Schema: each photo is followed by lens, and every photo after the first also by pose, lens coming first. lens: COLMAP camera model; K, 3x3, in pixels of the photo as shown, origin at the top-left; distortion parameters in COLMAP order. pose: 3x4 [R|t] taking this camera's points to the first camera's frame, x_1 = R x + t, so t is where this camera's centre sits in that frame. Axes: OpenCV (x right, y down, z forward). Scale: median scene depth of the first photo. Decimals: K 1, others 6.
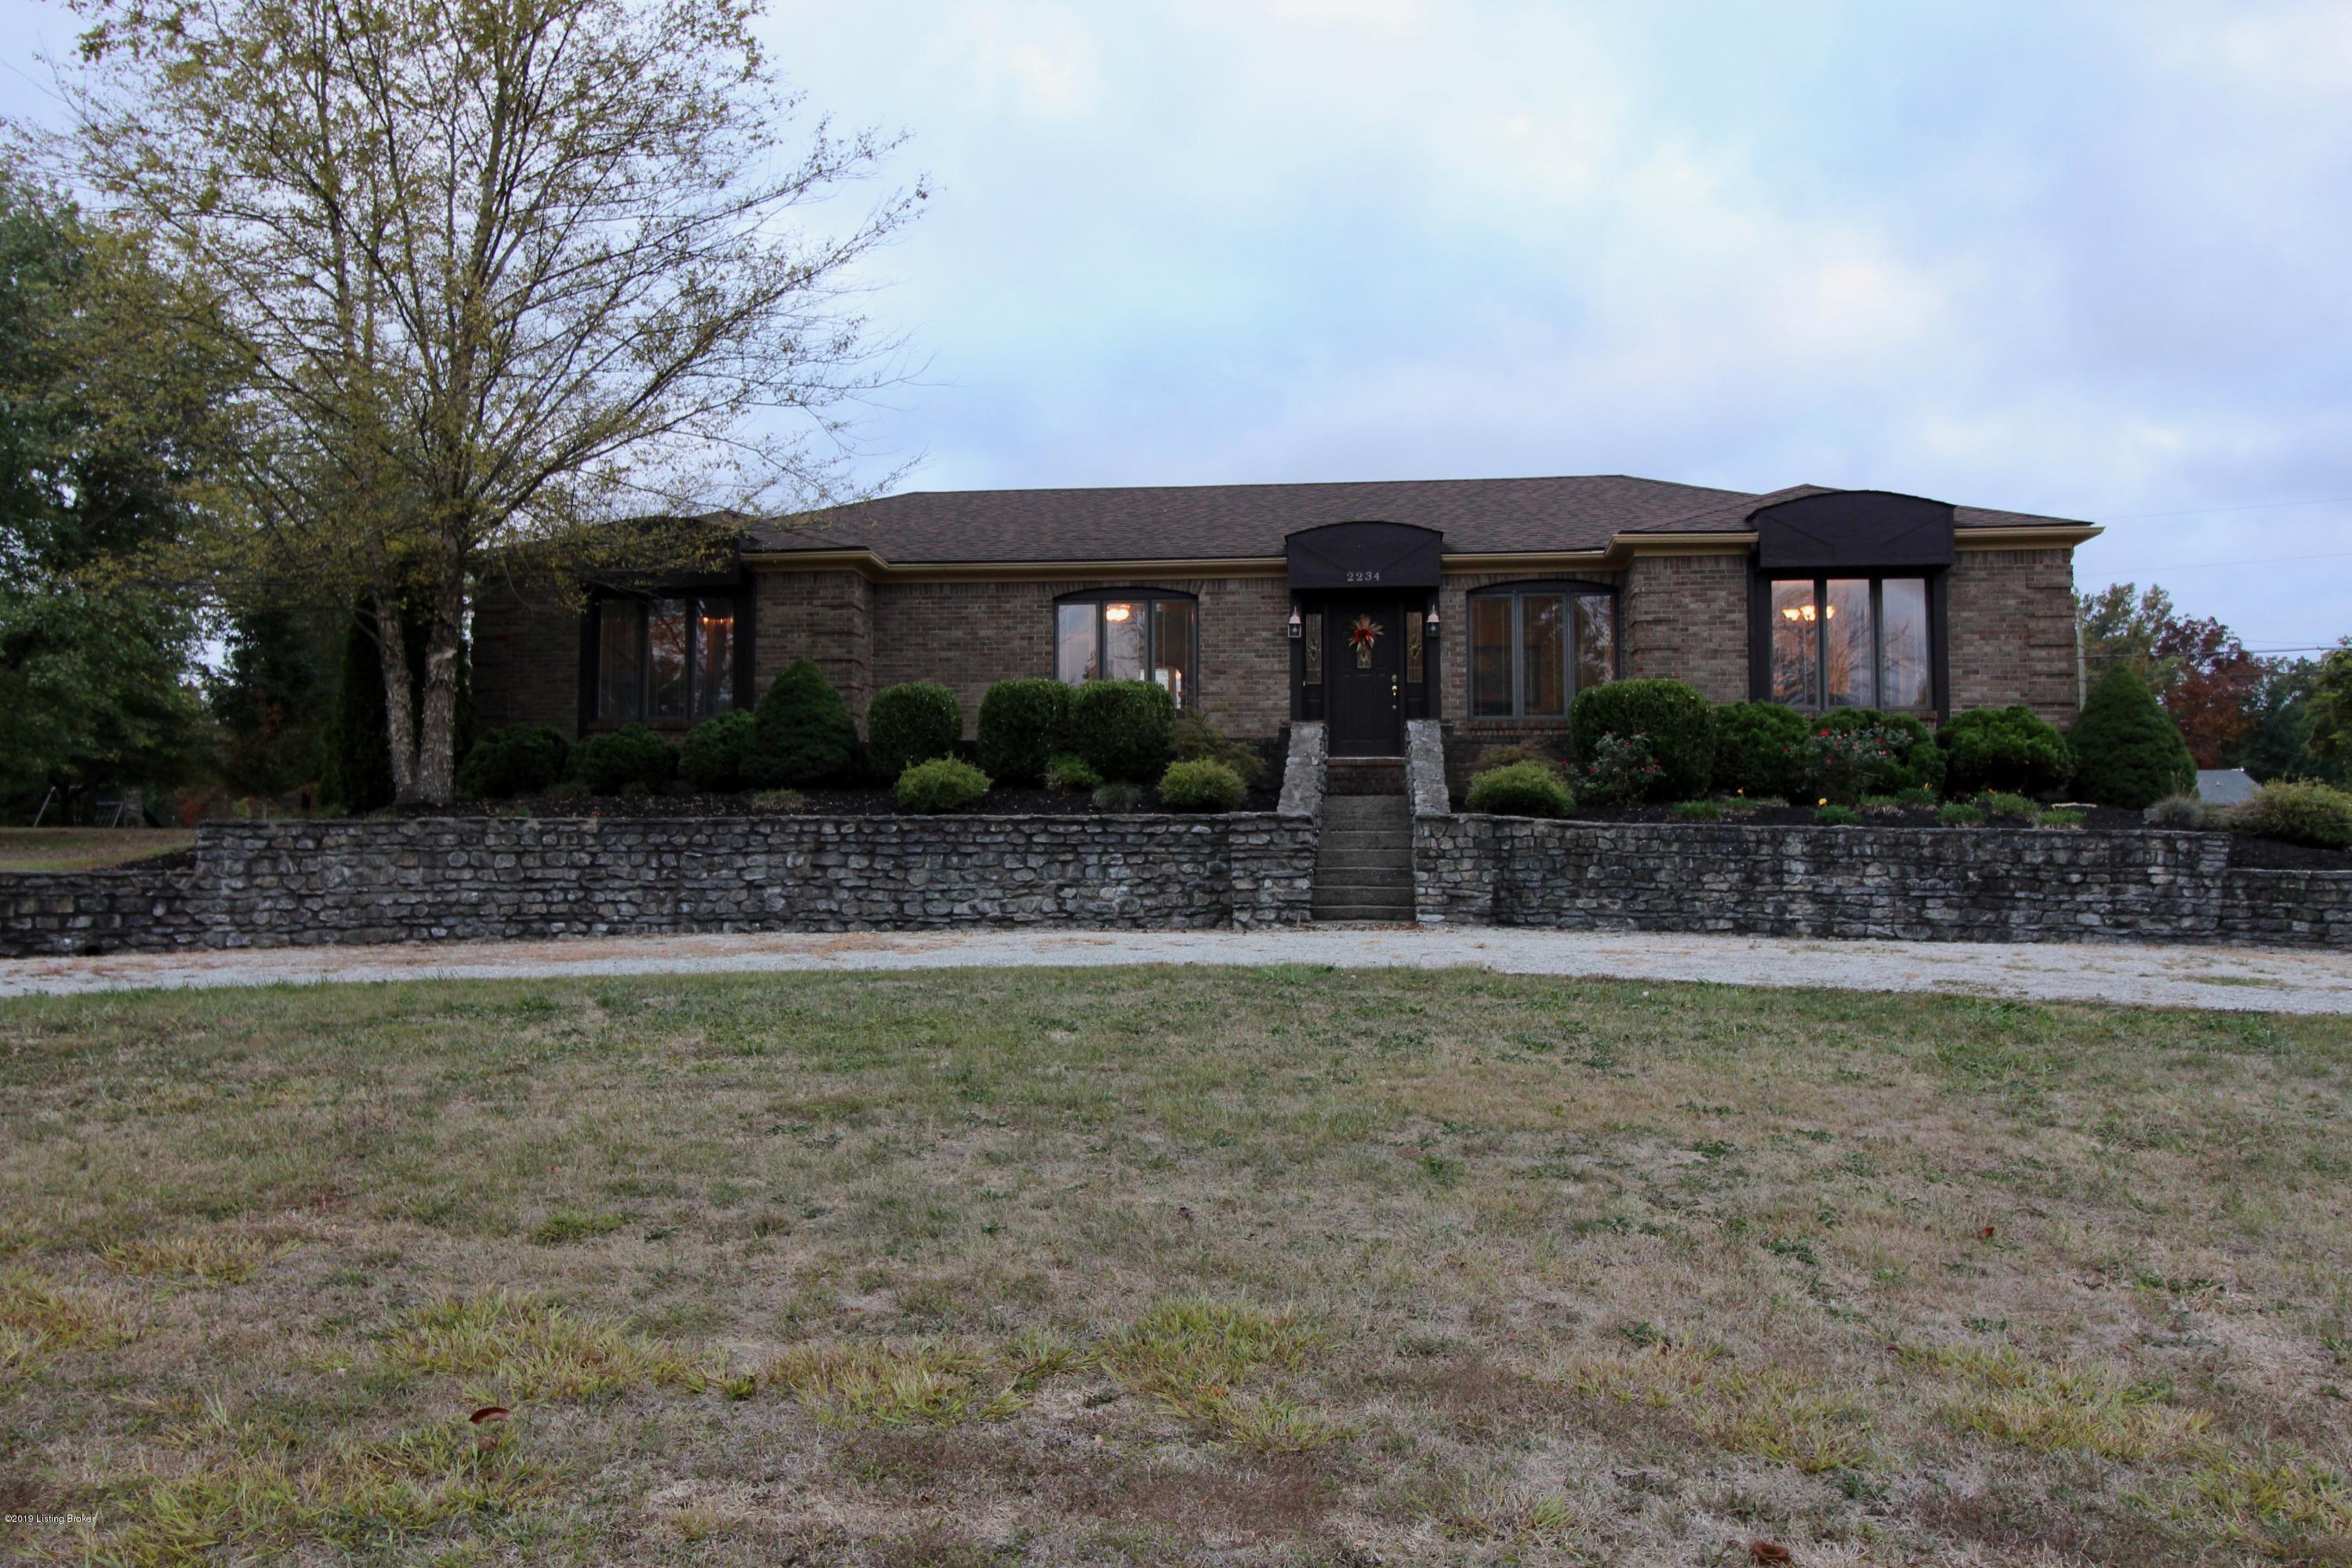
lens RADIAL K [[1894.4, 0, 1173.8], [0, 1894.4, 779.3], [0, 0, 1]] dist [0.014384, -0.009252]
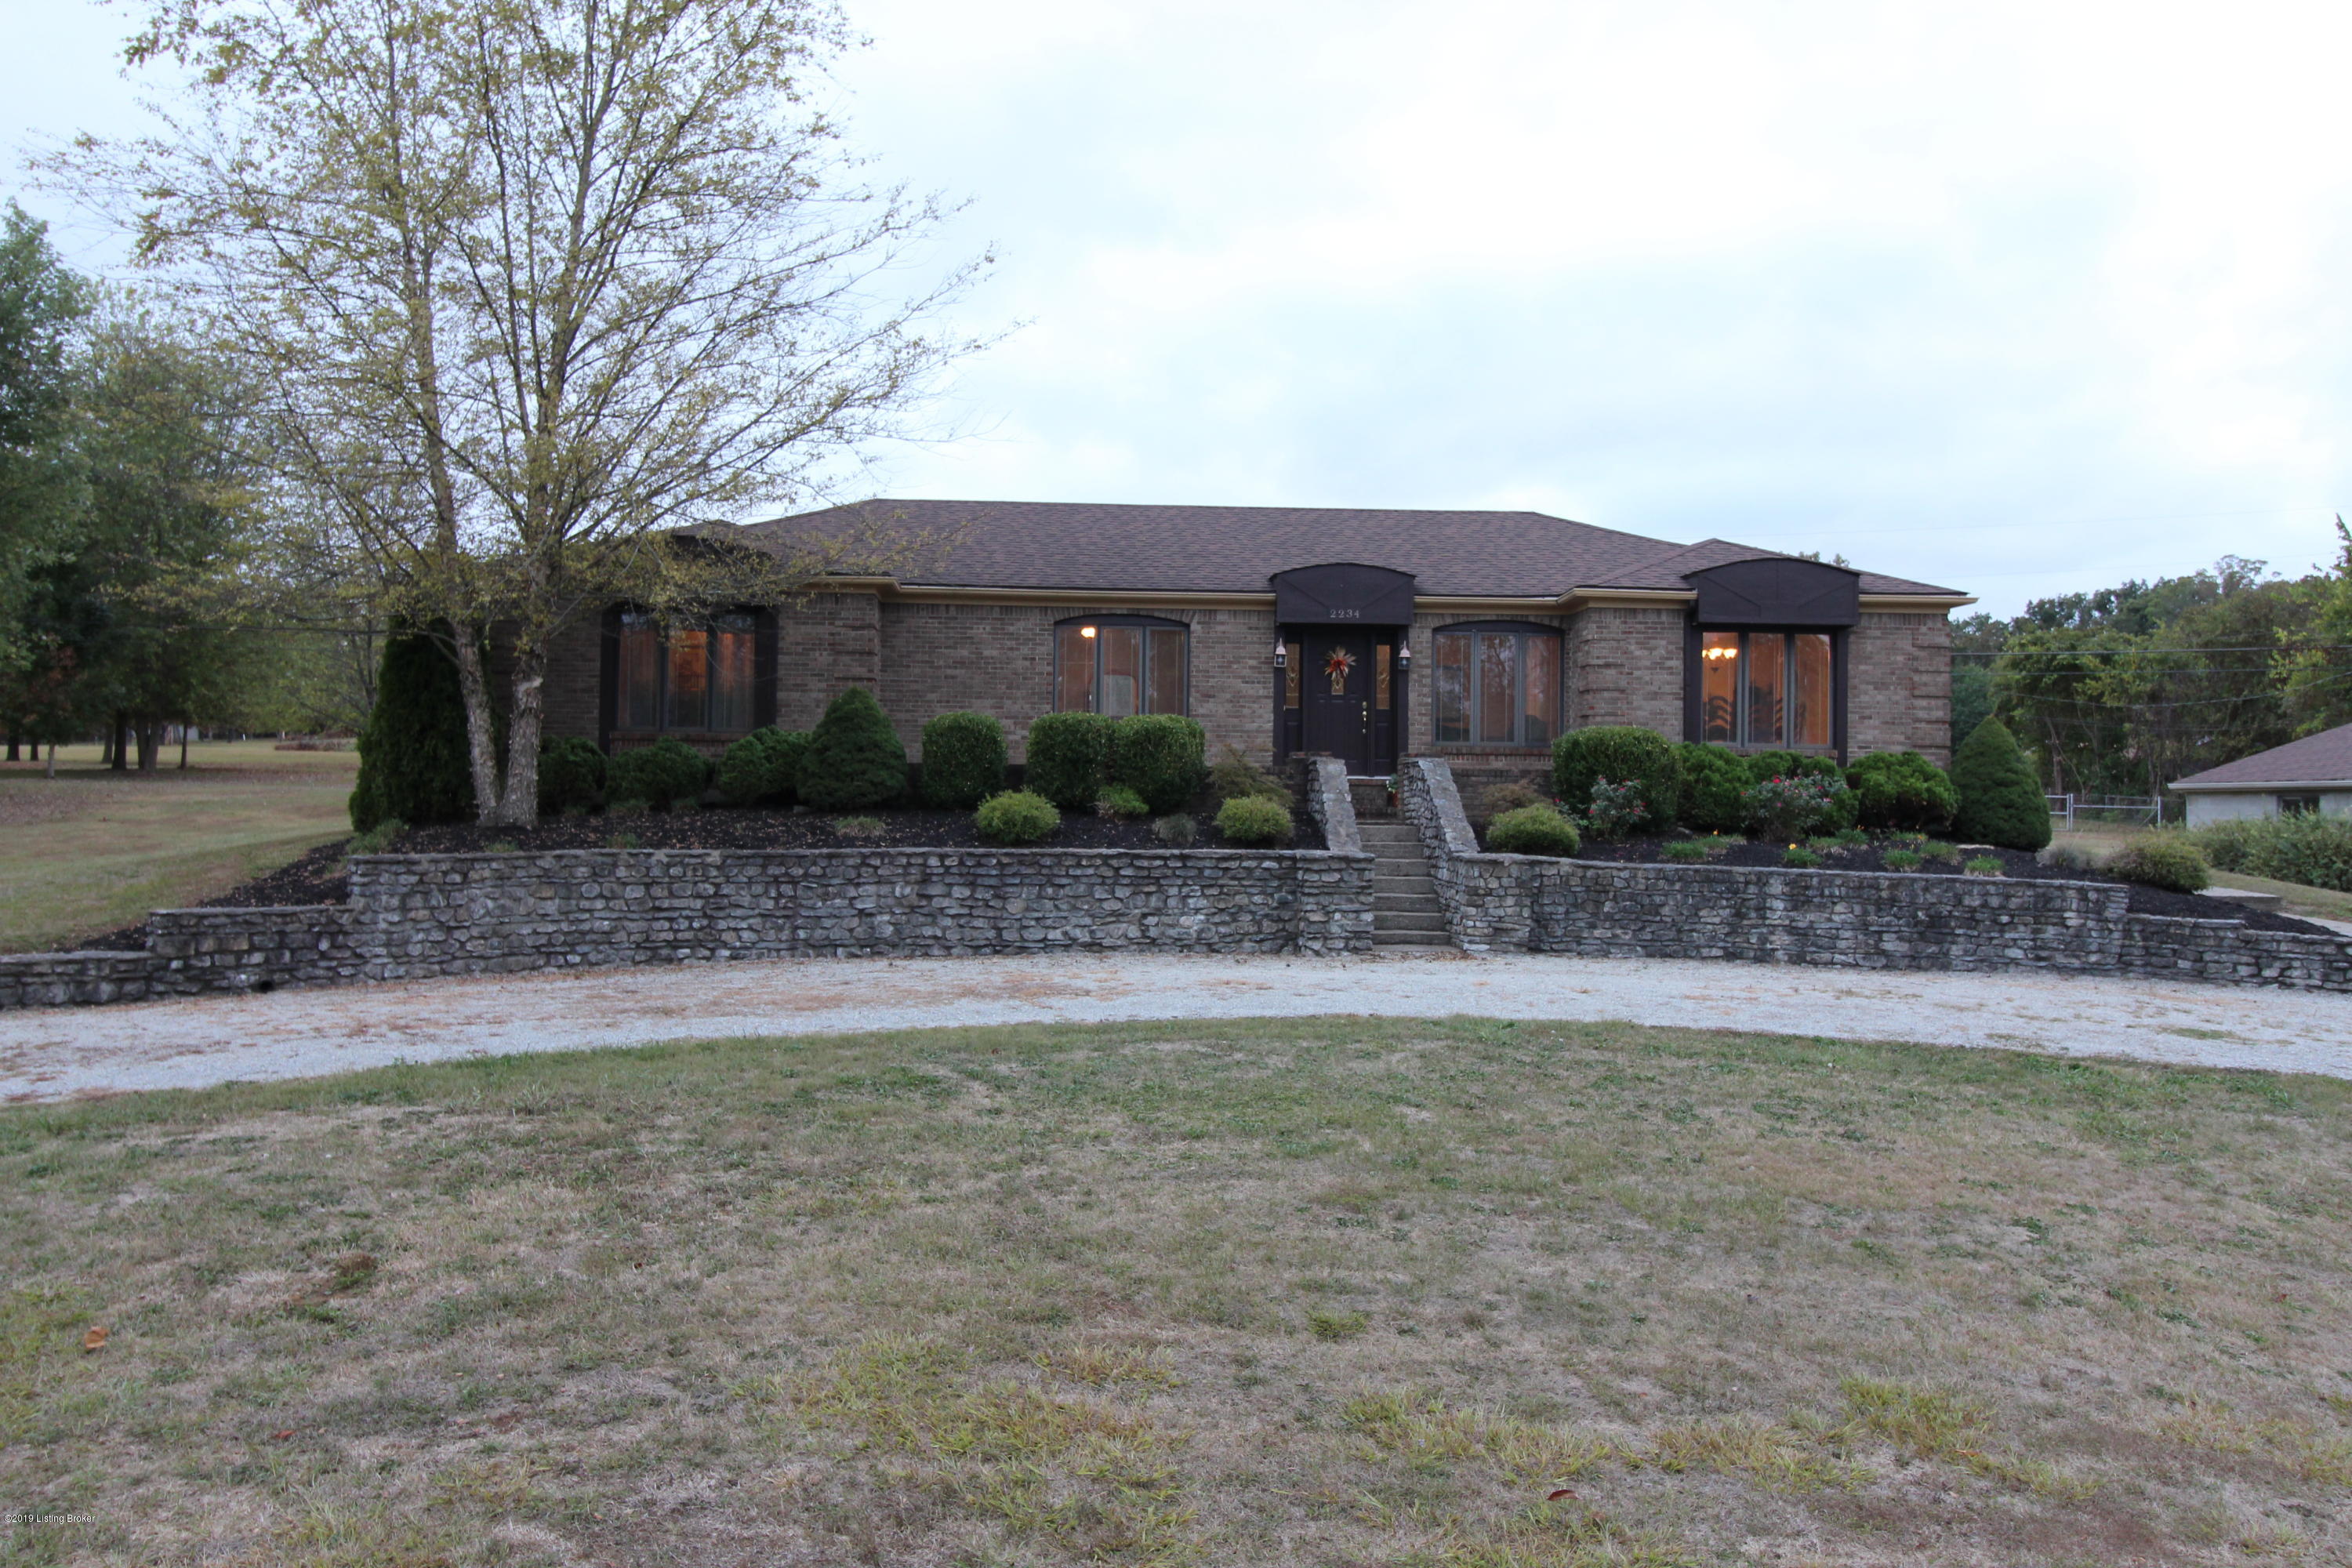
lens RADIAL K [[1894.4, 0, 1179.1], [0, 1894.4, 789.6], [0, 0, 1]] dist [0.014384, -0.009252]
pose [[0.986082, 0.013215, 0.165736, -0.225768], [-0.021101, 0.998723, 0.045914, -0.068613], [-0.164918, -0.048772, 0.985101, -0.094455]]
